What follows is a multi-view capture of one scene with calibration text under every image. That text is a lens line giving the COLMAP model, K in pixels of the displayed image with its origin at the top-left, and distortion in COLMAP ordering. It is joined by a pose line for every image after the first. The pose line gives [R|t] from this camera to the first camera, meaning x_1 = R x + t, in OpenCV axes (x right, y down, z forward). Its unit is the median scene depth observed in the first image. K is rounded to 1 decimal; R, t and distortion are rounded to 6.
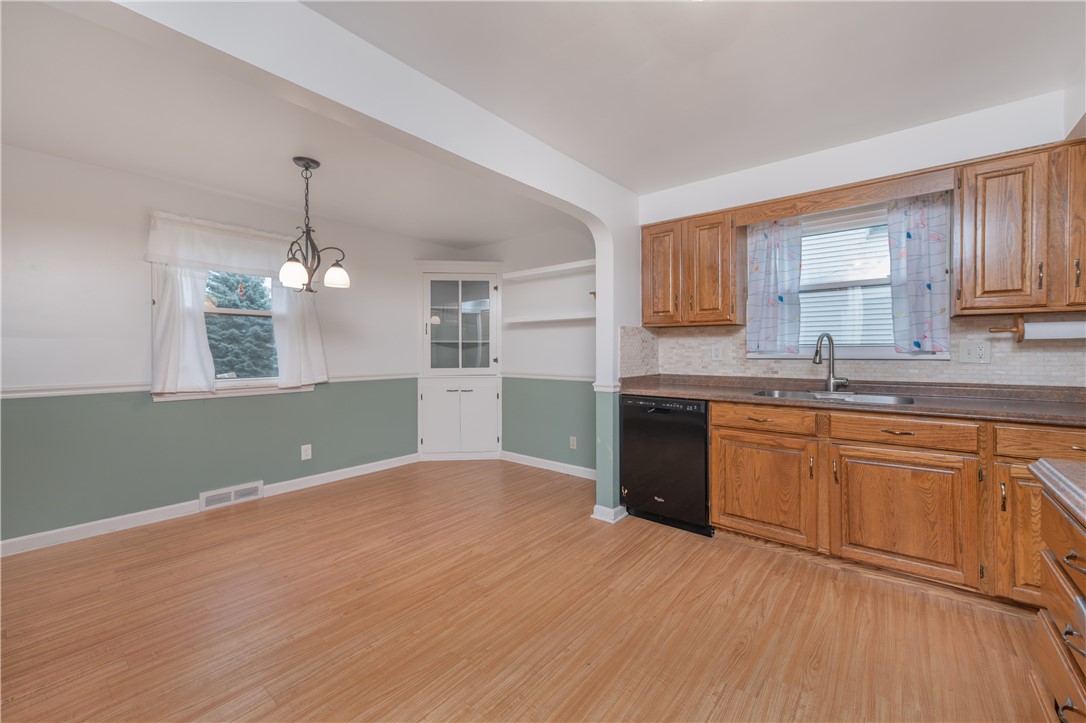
lens RADIAL K [[449.4, 0, 541.2], [0, 449.4, 347.7], [0, 0, 1]] dist [0.001561, 0.000289]
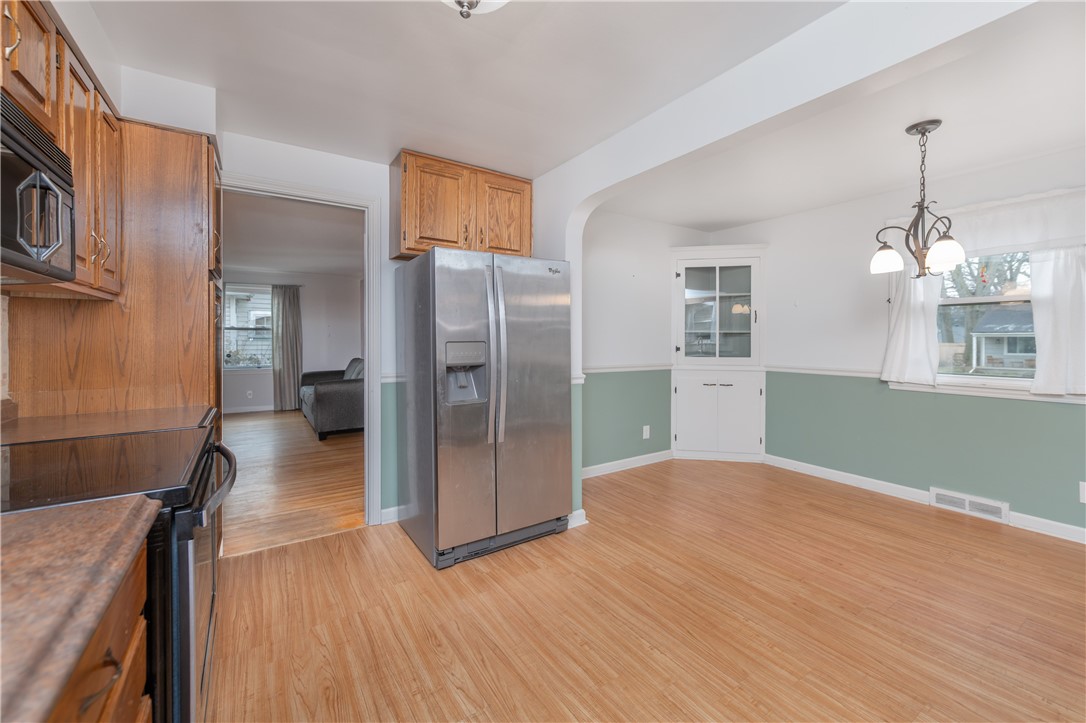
lens RADIAL K [[449.4, 0, 541.2], [0, 449.4, 347.7], [0, 0, 1]] dist [0.001561, 0.000289]
pose [[-0.315931, 0.018880, -0.948594, 0.569862], [-0.002206, 0.999785, 0.020634, 0.002231], [0.948779, 0.008612, -0.315822, 0.648458]]
